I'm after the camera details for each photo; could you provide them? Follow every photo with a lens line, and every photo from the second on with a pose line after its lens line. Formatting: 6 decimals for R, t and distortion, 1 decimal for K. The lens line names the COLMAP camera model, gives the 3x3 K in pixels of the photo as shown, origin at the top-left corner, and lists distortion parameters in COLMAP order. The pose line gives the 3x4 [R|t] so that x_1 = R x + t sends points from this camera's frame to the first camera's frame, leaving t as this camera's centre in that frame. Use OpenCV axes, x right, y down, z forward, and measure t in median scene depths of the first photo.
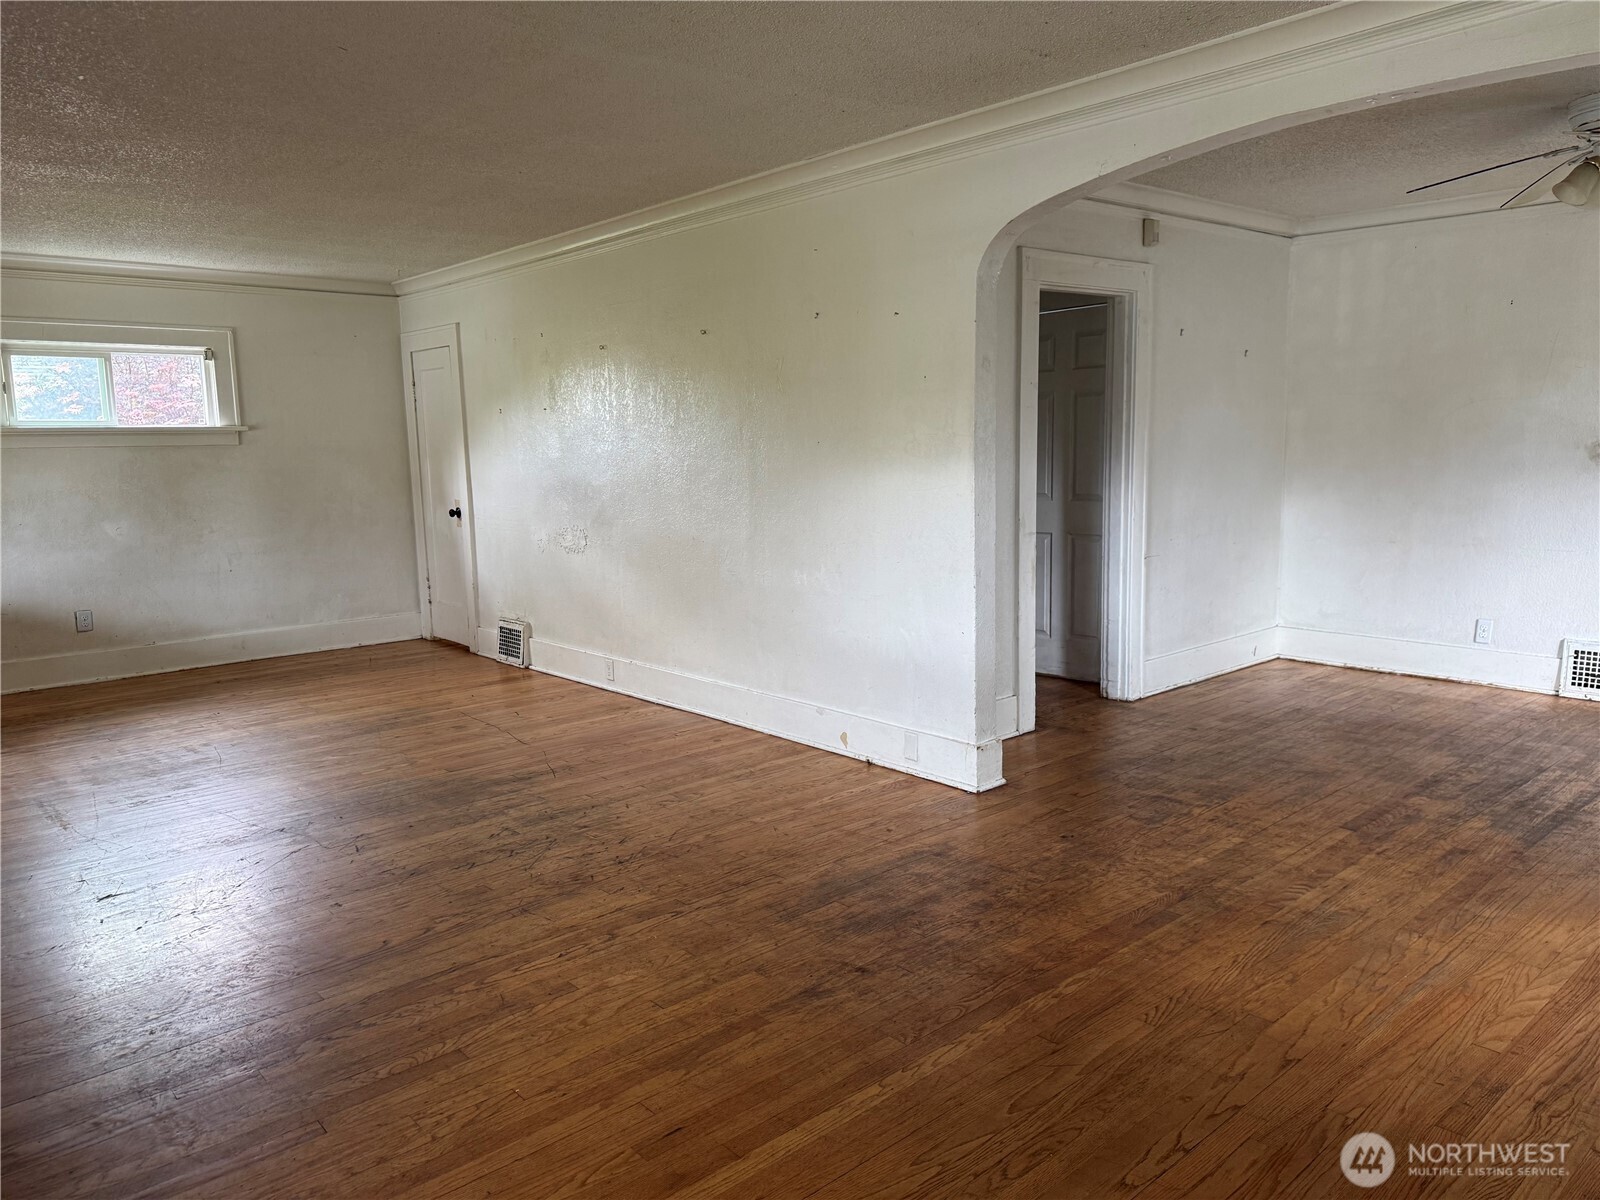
lens RADIAL K [[1123.6, 0, 805.9], [0, 1123.6, 588.3], [0, 0, 1]] dist [0.080198, -0.106083]
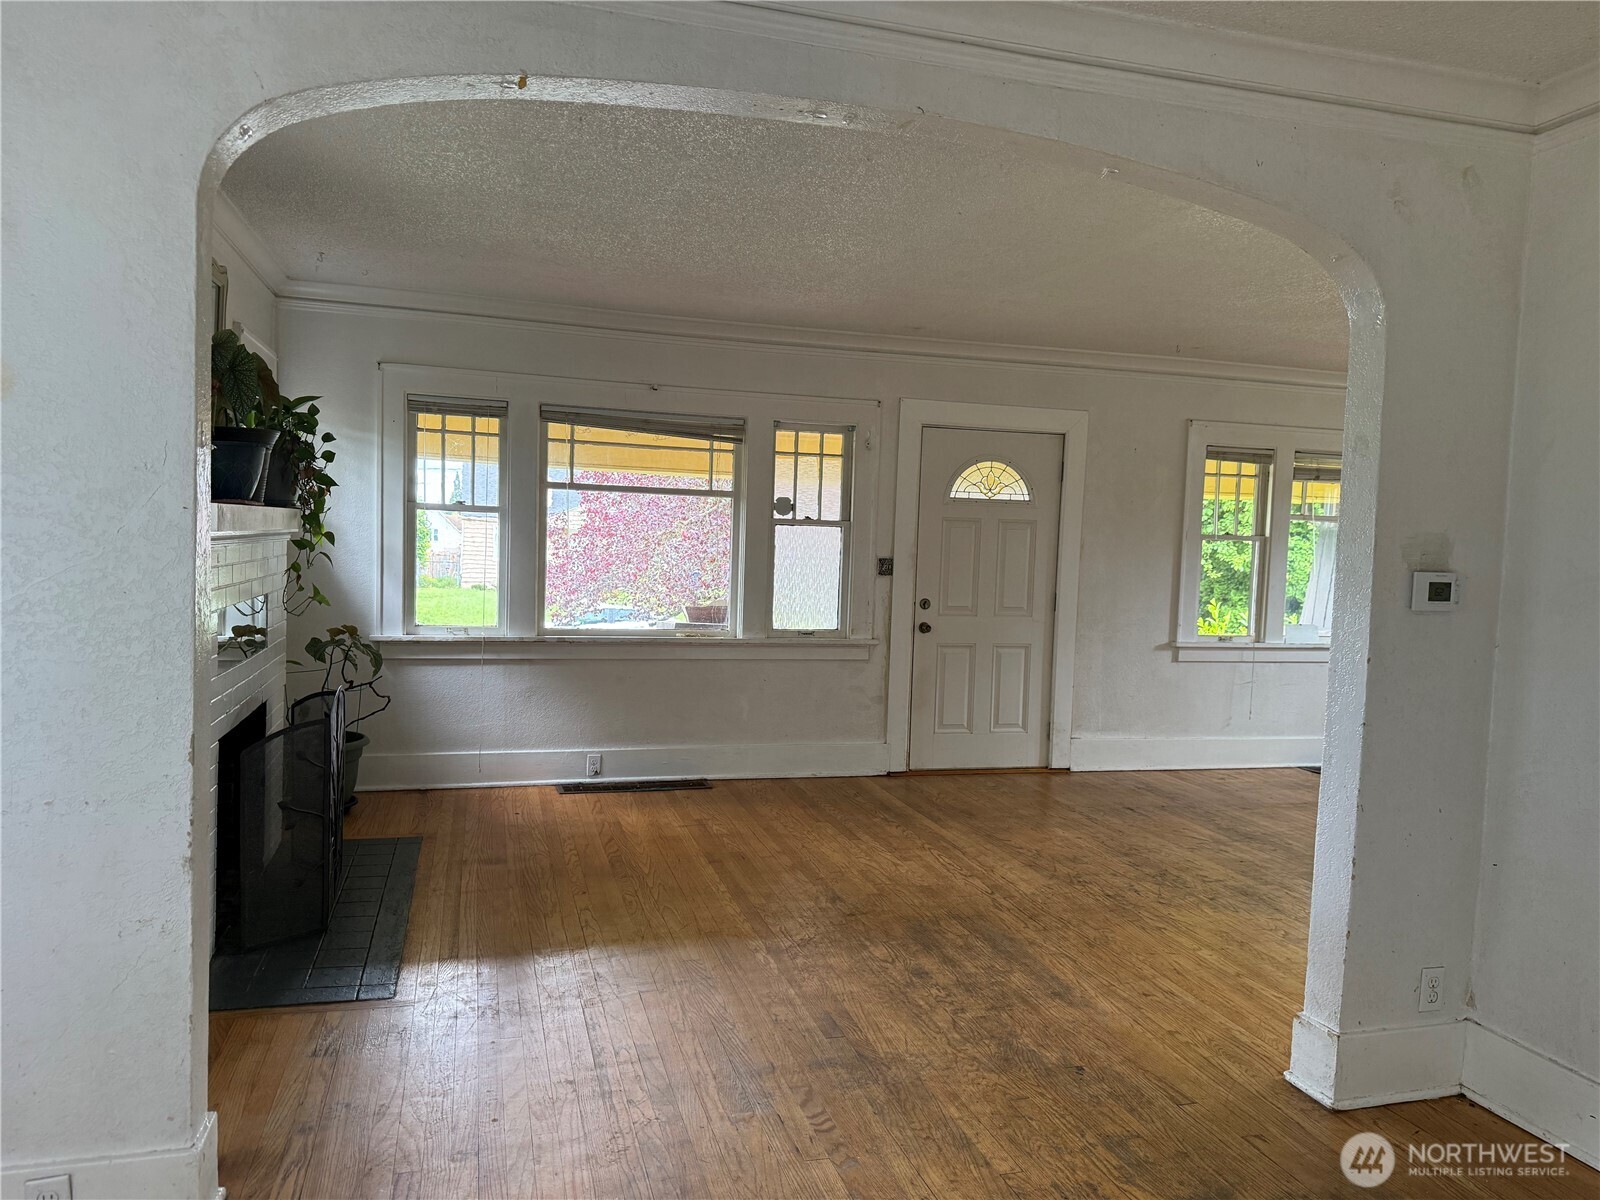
lens RADIAL K [[1132.2, 0, 800.0], [0, 1132.2, 600.0], [0, 0, 1]] dist [0.120364, -0.204260]
pose [[-0.435773, 0.065802, -0.897648, 1.027216], [-0.137535, 0.980743, 0.138661, -0.186027], [0.889486, 0.183883, -0.418331, 1.125371]]
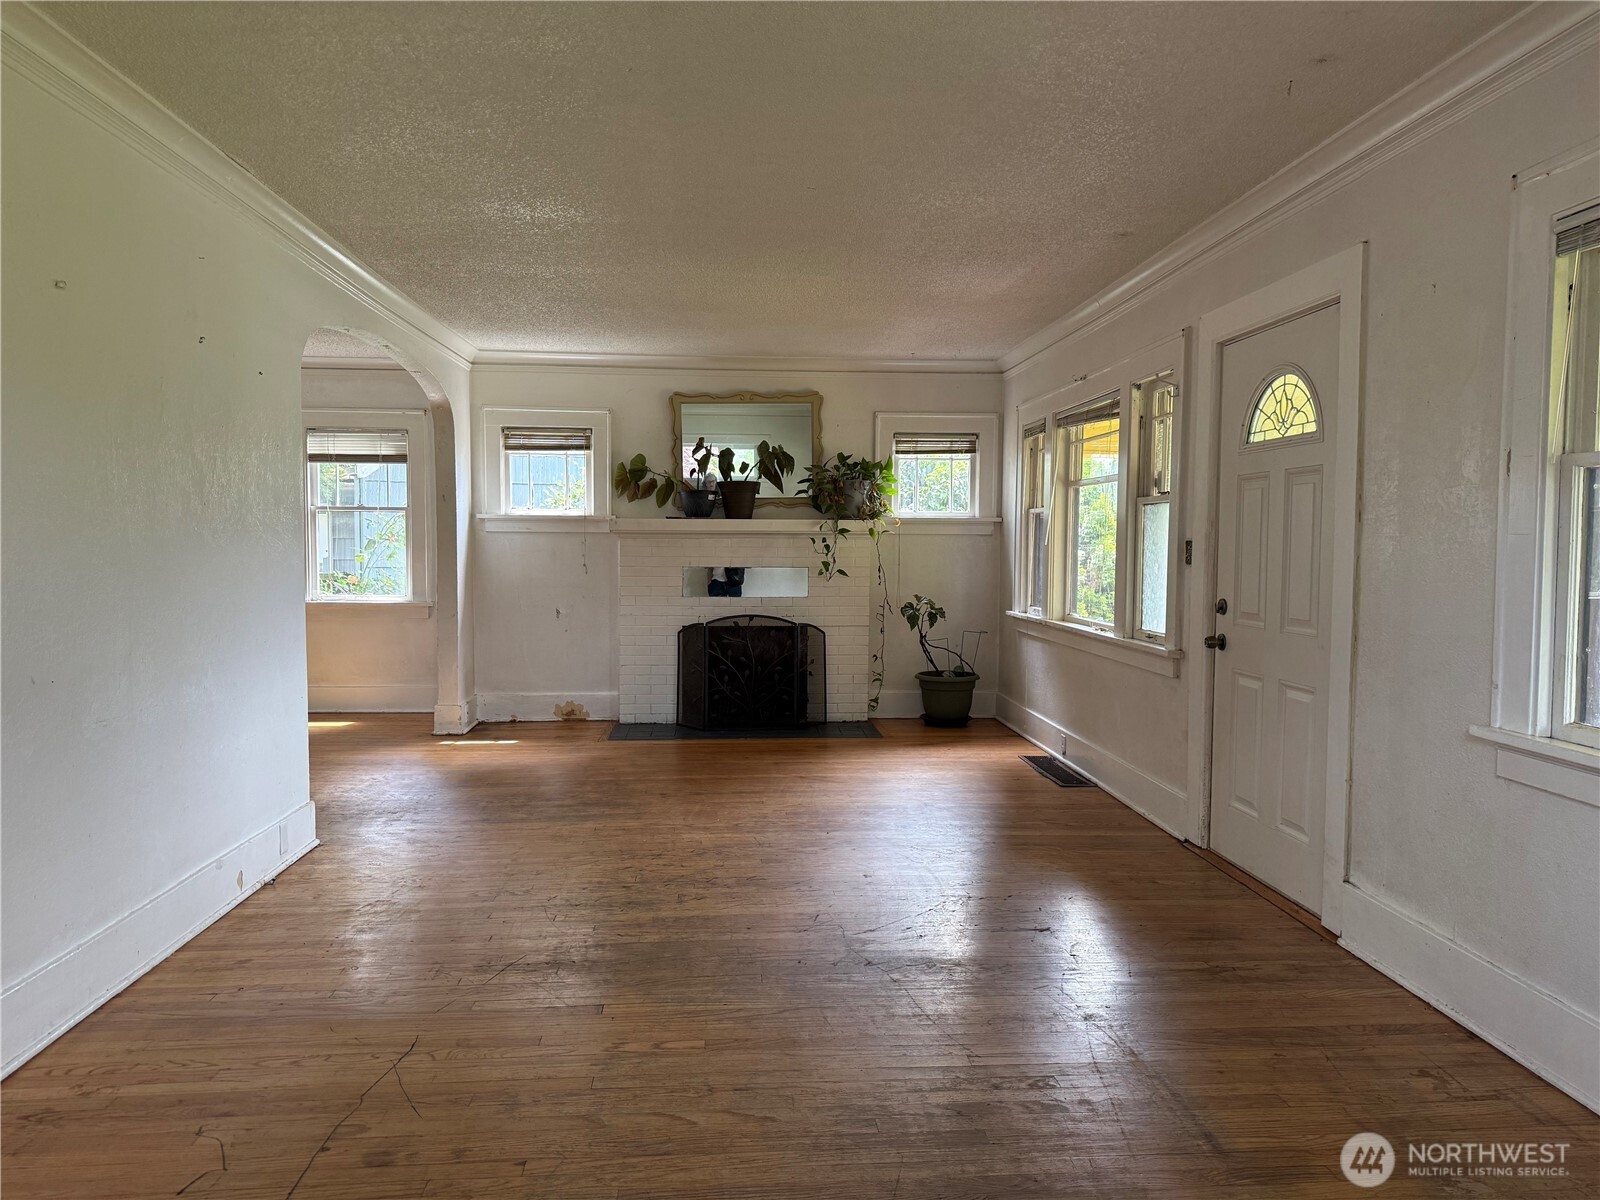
lens RADIAL K [[1100.3, 0, 792.2], [0, 1100.3, 589.5], [0, 0, 1]] dist [0.162657, -0.225765]
pose [[-0.786572, -0.002967, 0.617492, -0.983033], [0.093607, 0.987859, 0.123985, -0.168939], [-0.610363, 0.155325, -0.776744, 1.742377]]
